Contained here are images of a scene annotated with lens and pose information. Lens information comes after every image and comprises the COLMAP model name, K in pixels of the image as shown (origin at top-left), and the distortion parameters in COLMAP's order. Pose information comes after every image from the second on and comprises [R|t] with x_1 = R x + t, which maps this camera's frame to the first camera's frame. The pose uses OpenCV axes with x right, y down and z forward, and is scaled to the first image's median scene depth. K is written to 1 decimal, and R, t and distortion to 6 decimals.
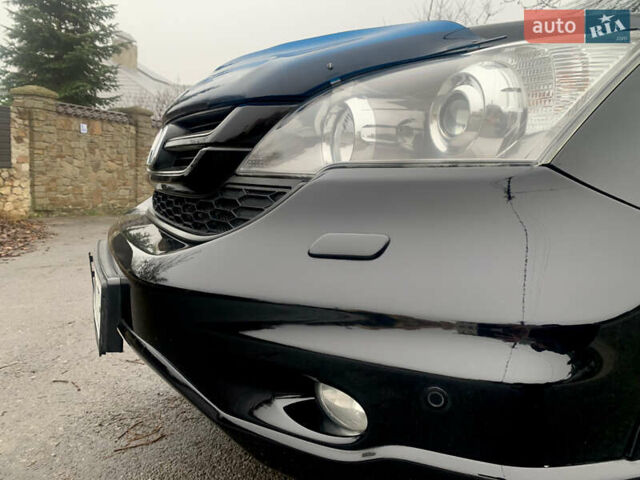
lens RADIAL K [[496.5, 0, 323.9], [0, 496.5, 238.4], [0, 0, 1]] dist [0.009793, -0.004688]
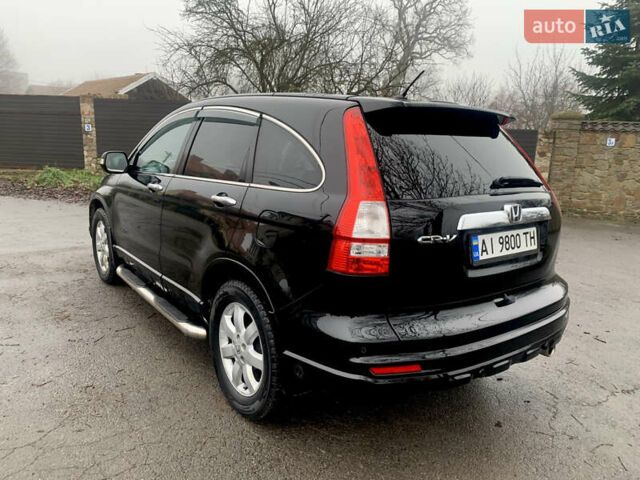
lens RADIAL K [[492.7, 0, 321.1], [0, 492.7, 236.7], [0, 0, 1]] dist [0.022753, -0.023861]
pose [[0.208160, 0.165987, -0.963908, 0.519270], [-0.158754, 0.978161, 0.134157, -0.064006], [0.965125, 0.125099, 0.229965, 0.156883]]
